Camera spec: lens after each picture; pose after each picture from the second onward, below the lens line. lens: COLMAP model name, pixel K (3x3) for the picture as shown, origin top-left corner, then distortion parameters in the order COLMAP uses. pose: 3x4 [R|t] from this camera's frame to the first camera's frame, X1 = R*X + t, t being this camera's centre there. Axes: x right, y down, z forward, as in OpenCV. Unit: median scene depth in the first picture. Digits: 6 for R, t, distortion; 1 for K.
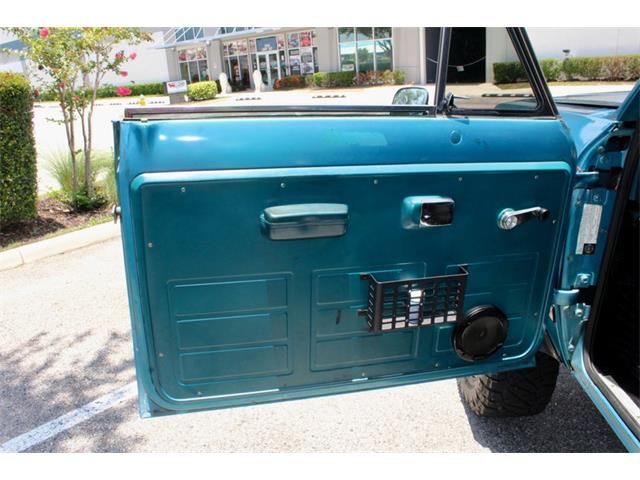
lens RADIAL K [[539.6, 0, 320.0], [0, 539.6, 240.0], [0, 0, 1]] dist [-0.176975, 0.172541]
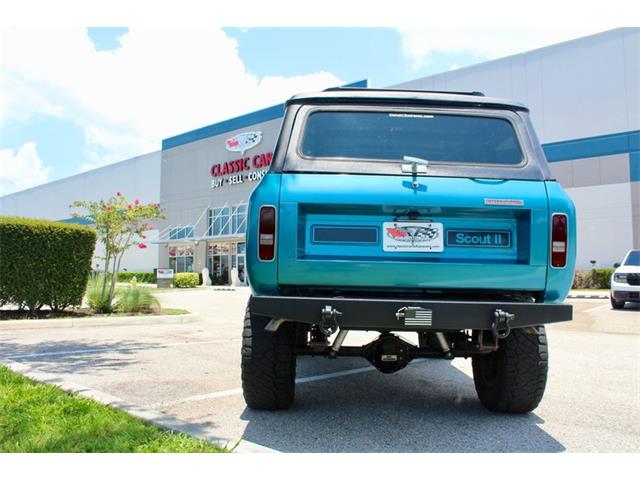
lens RADIAL K [[539.6, 0, 320.0], [0, 539.6, 240.0], [0, 0, 1]] dist [-0.176975, 0.172541]
pose [[0.996528, 0.078514, 0.027702, 0.028938], [-0.061950, 0.921532, -0.383328, 0.062606], [-0.055625, 0.380281, 0.923197, -0.122248]]
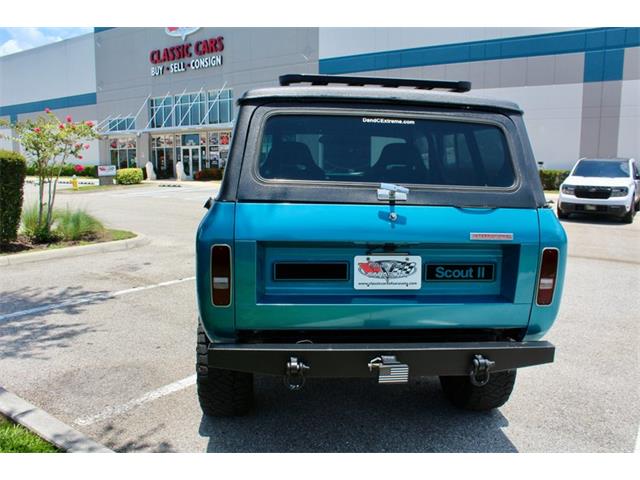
lens RADIAL K [[539.6, 0, 320.0], [0, 539.6, 240.0], [0, 0, 1]] dist [-0.176975, 0.172541]
pose [[0.988717, 0.053329, 0.139982, 0.025583], [-0.027817, 0.983592, -0.178248, 0.036589], [-0.147191, 0.172343, 0.973978, -0.117274]]
